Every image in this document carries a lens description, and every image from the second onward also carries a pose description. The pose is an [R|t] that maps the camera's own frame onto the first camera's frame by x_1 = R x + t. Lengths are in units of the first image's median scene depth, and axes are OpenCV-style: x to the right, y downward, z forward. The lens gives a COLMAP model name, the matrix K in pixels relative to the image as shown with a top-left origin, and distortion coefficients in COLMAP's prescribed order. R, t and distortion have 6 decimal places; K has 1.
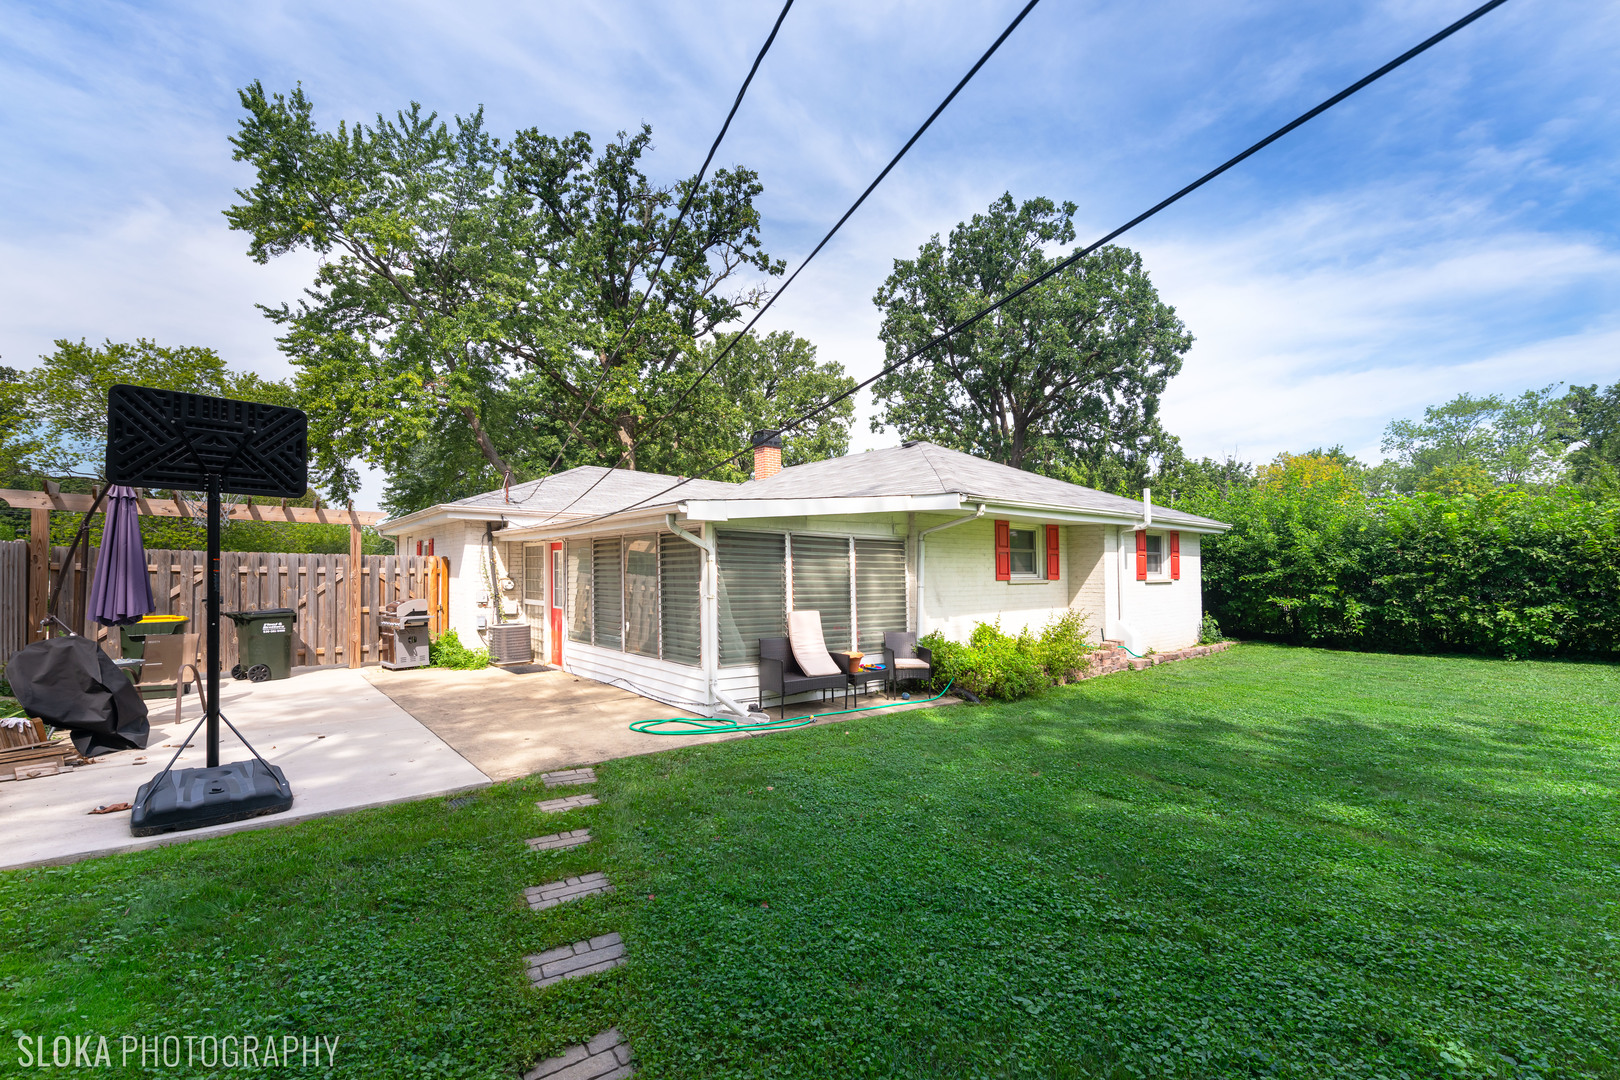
lens RADIAL K [[701.9, 0, 819.3], [0, 701.9, 572.4], [0, 0, 1]] dist [0.004482, 0.000327]
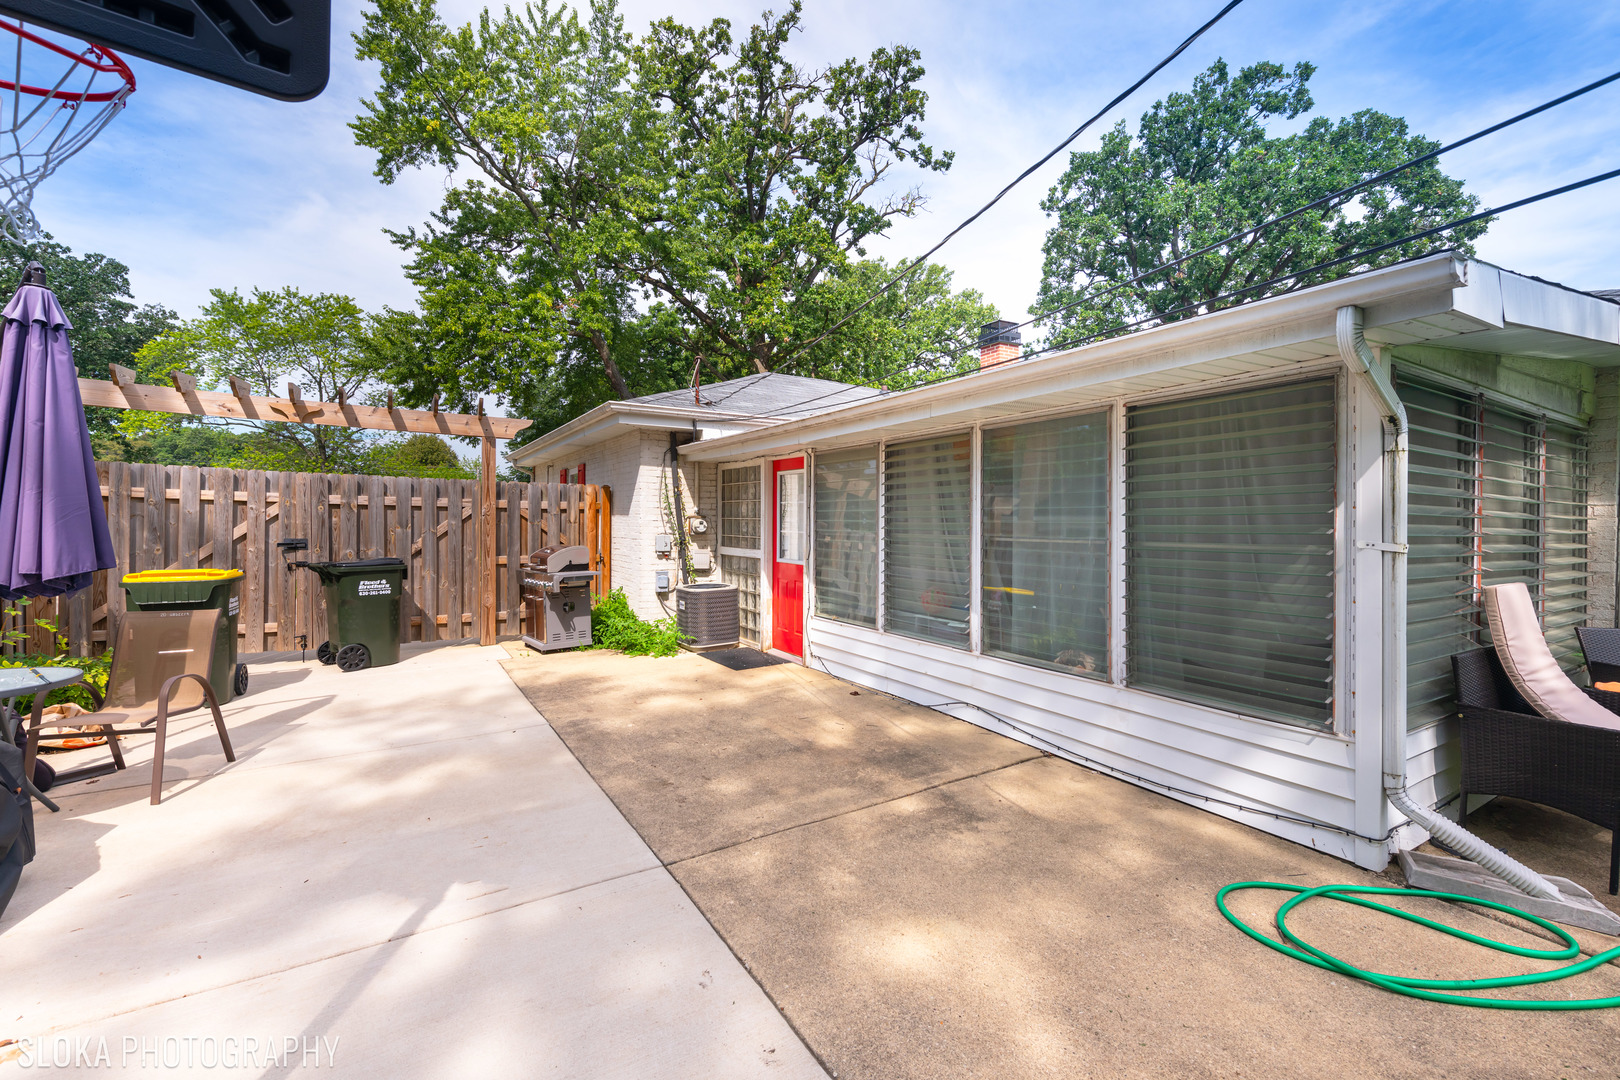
lens RADIAL K [[671.5, 0, 822.0], [0, 671.5, 533.0], [0, 0, 1]] dist [0.002751, 0.000640]
pose [[0.993690, 0.008874, -0.111814, -0.111804], [-0.006918, 0.999816, 0.017875, 0.005348], [0.111952, -0.016989, 0.993568, 0.163632]]
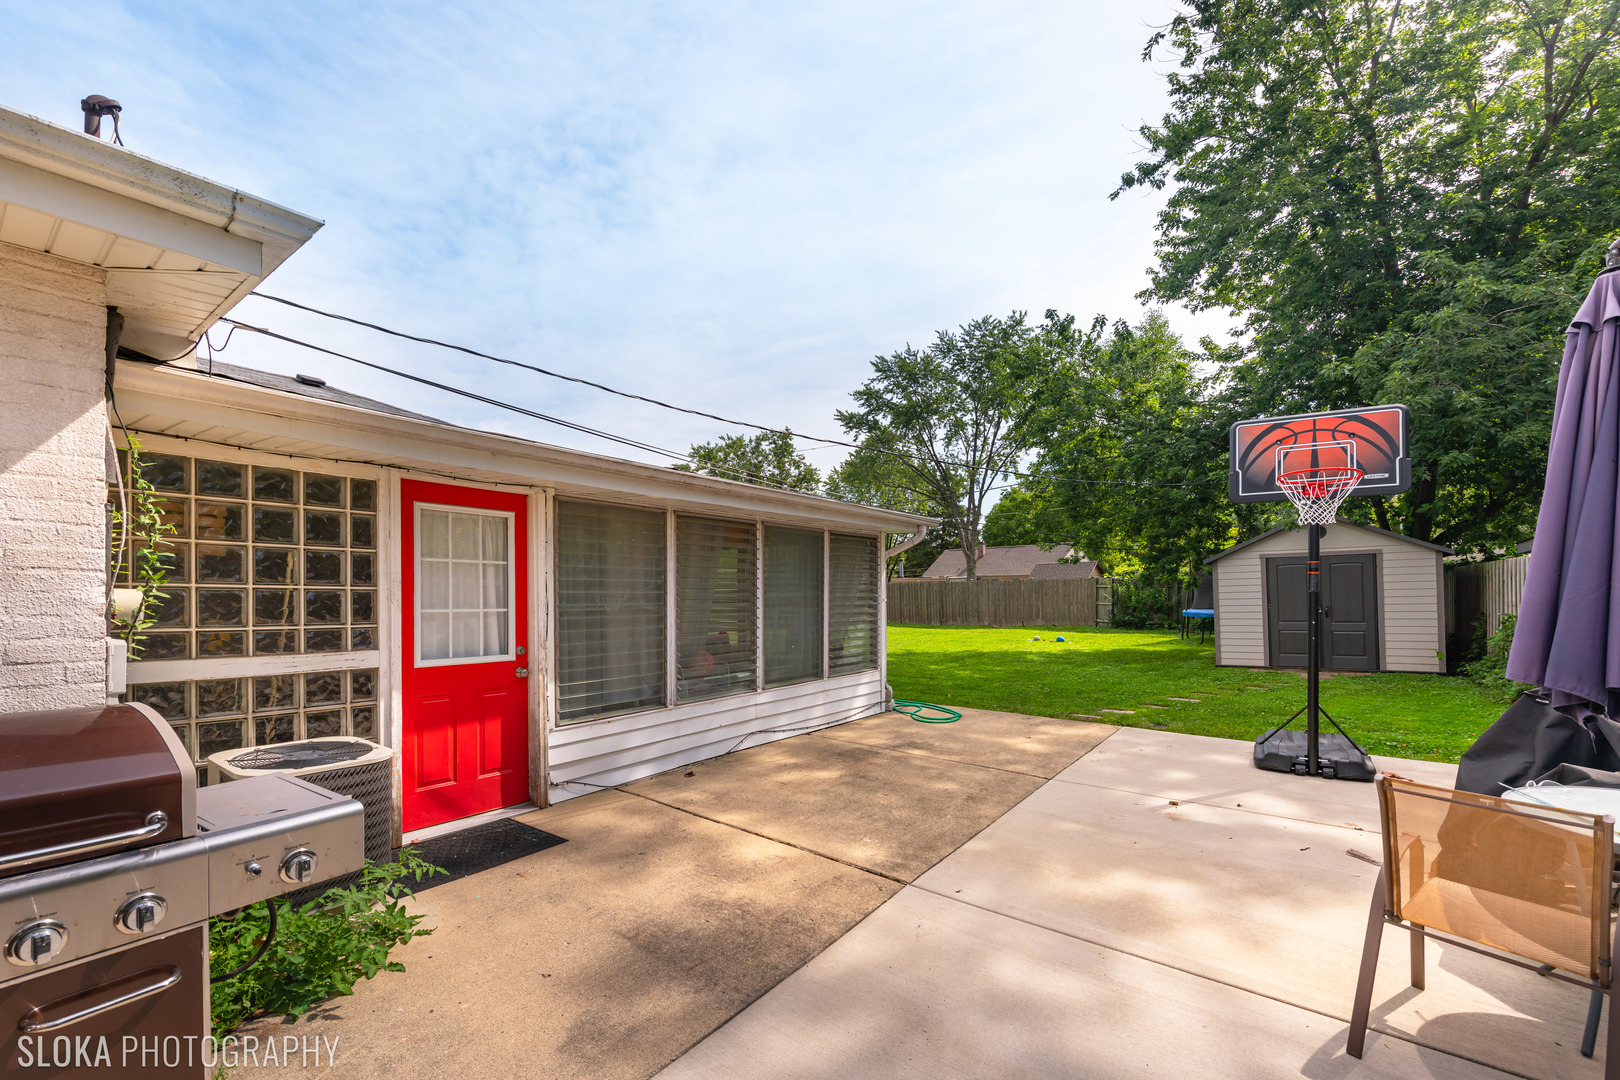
lens RADIAL K [[684.7, 0, 809.4], [0, 684.7, 590.8], [0, 0, 1]] dist [0.013003, -0.000167]
pose [[-0.252207, 0.005182, 0.967659, -0.316766], [0.000859, 0.999986, -0.005131, 0.006016], [-0.967673, -0.000463, -0.252208, 0.376722]]
